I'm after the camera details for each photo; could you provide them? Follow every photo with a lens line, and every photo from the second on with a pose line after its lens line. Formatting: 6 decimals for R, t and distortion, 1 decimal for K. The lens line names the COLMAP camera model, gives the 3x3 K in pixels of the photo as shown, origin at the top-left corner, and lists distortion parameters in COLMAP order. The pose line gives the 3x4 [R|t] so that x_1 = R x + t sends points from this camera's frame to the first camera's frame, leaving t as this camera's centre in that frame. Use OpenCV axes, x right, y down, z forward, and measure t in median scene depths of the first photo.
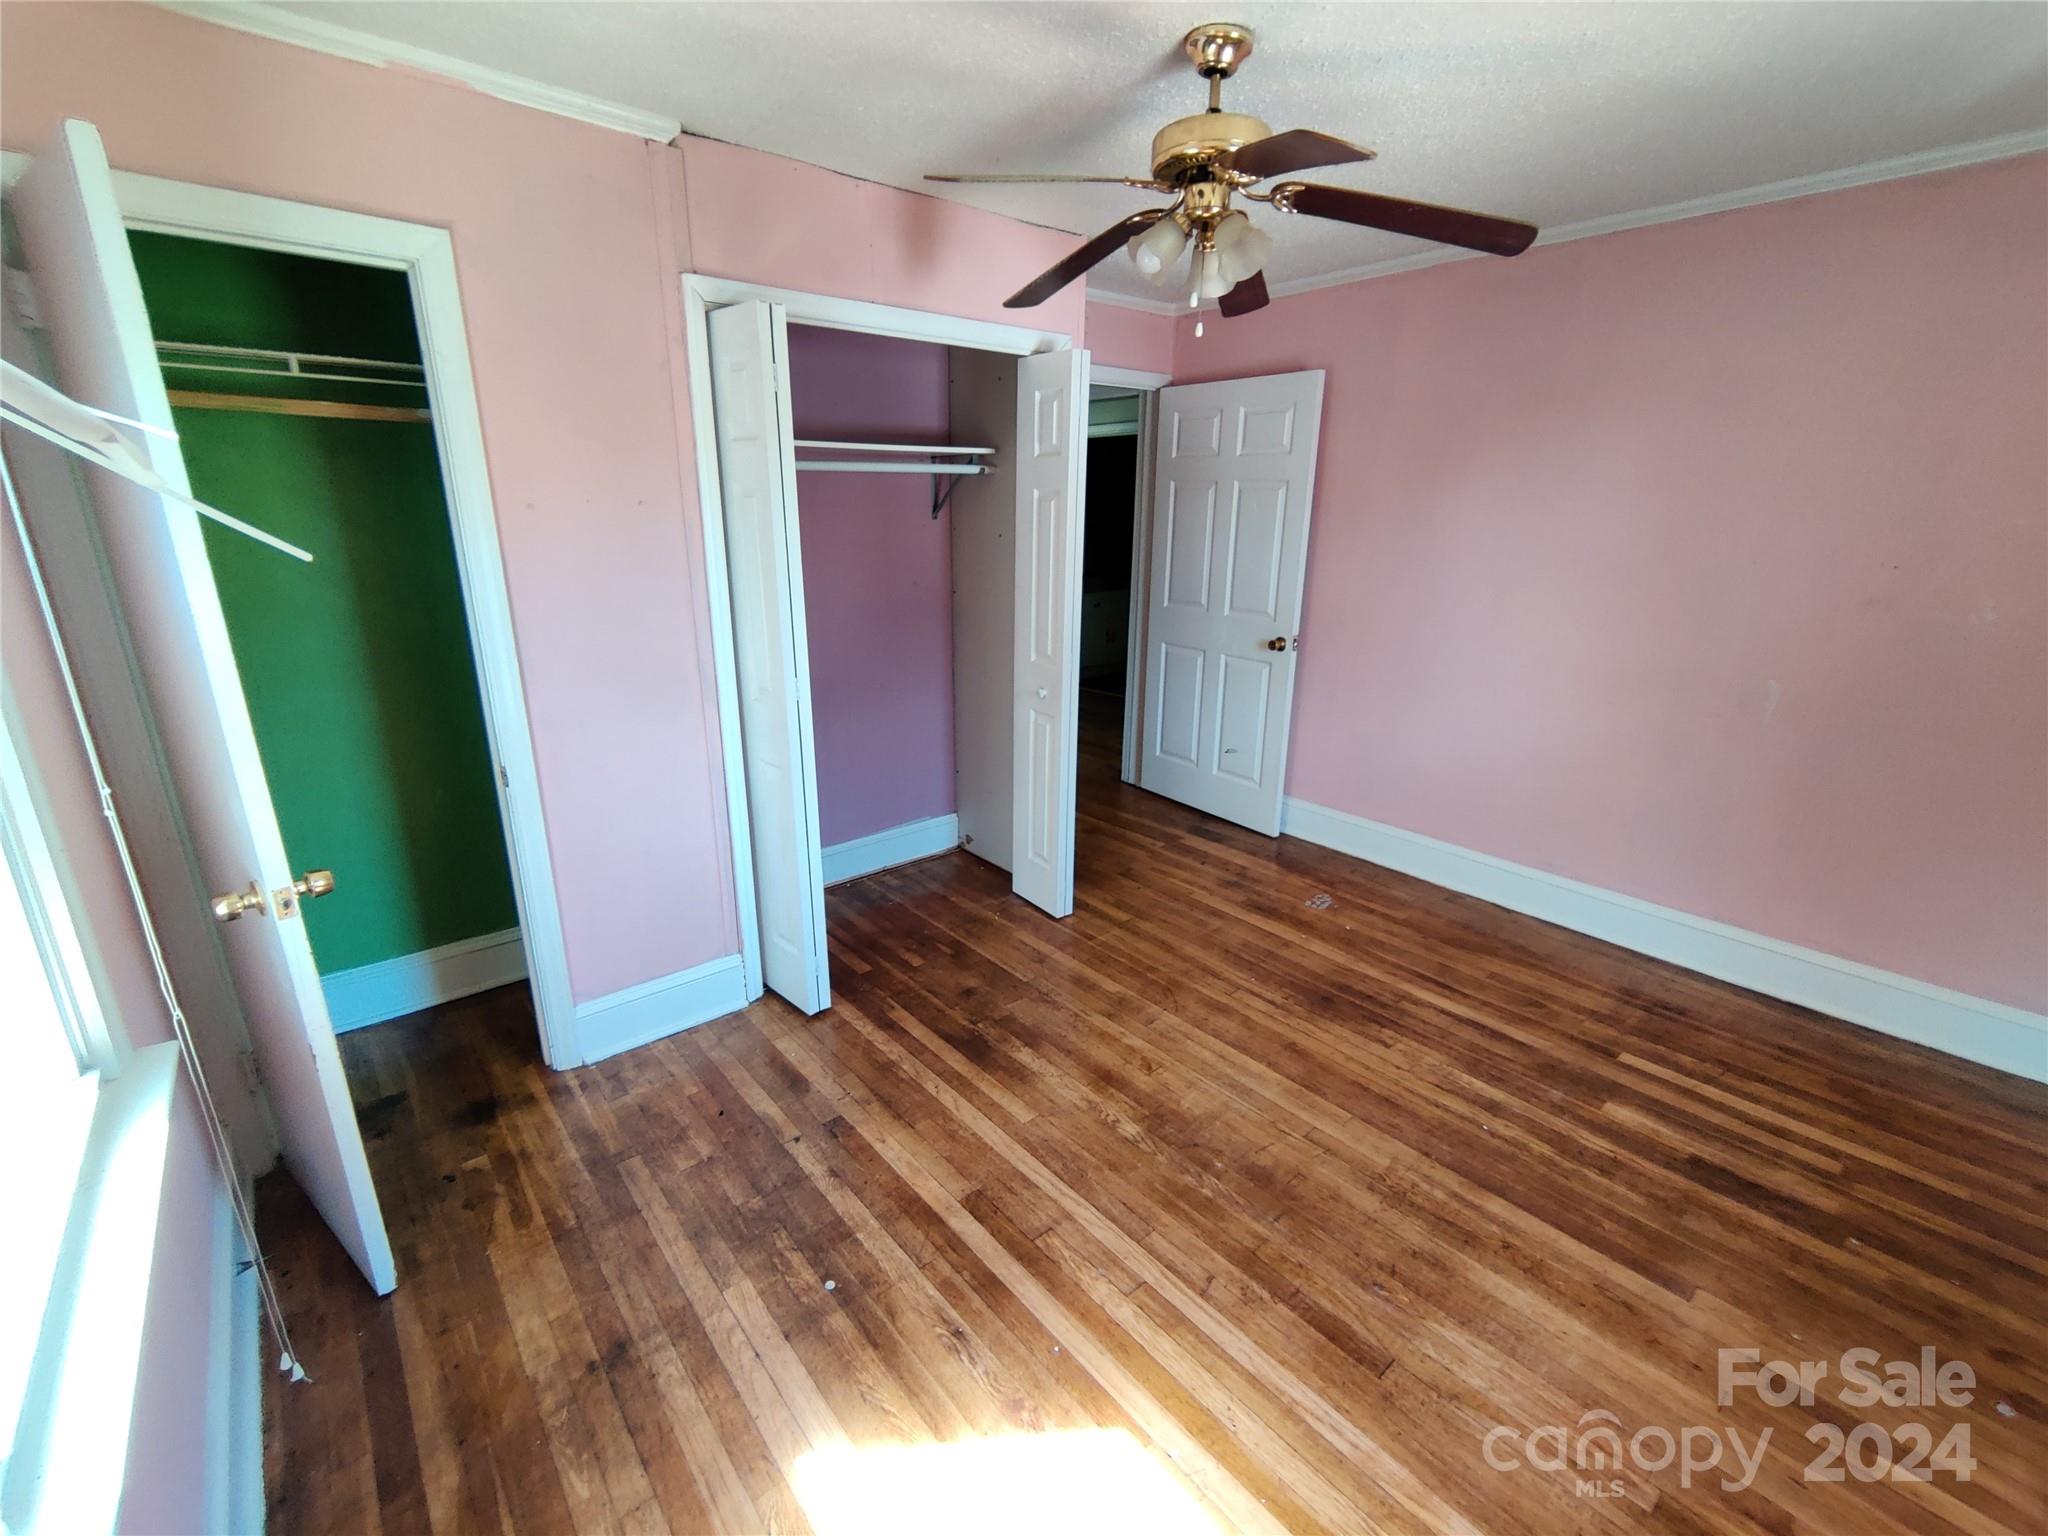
lens RADIAL K [[890.2, 0, 1028.6], [0, 890.2, 769.4], [0, 0, 1]] dist [0.002135, 0.000706]
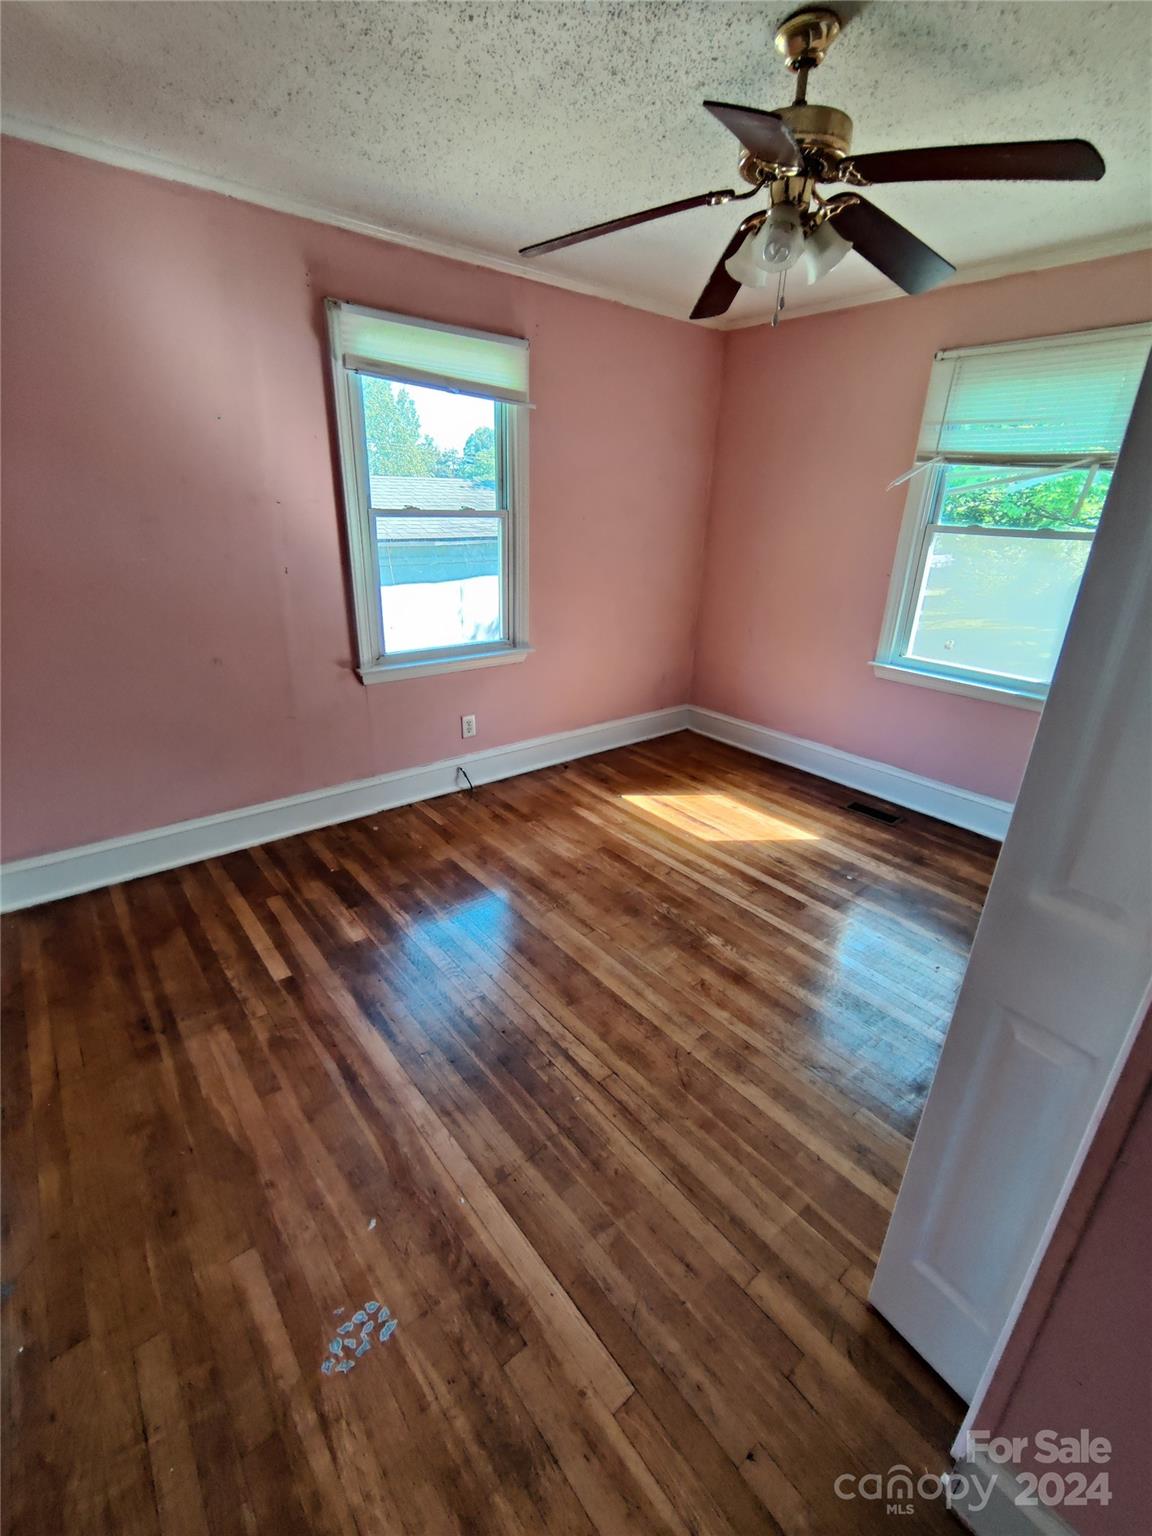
lens RADIAL K [[667.6, 0, 578.3], [0, 667.6, 766.9], [0, 0, 1]] dist [0.002135, 0.000706]
pose [[-0.999367, -0.035574, -0.000418, 0.322837], [-0.027952, 0.777864, 0.627811, -0.450363], [-0.022009, 0.627425, -0.778366, 1.571781]]
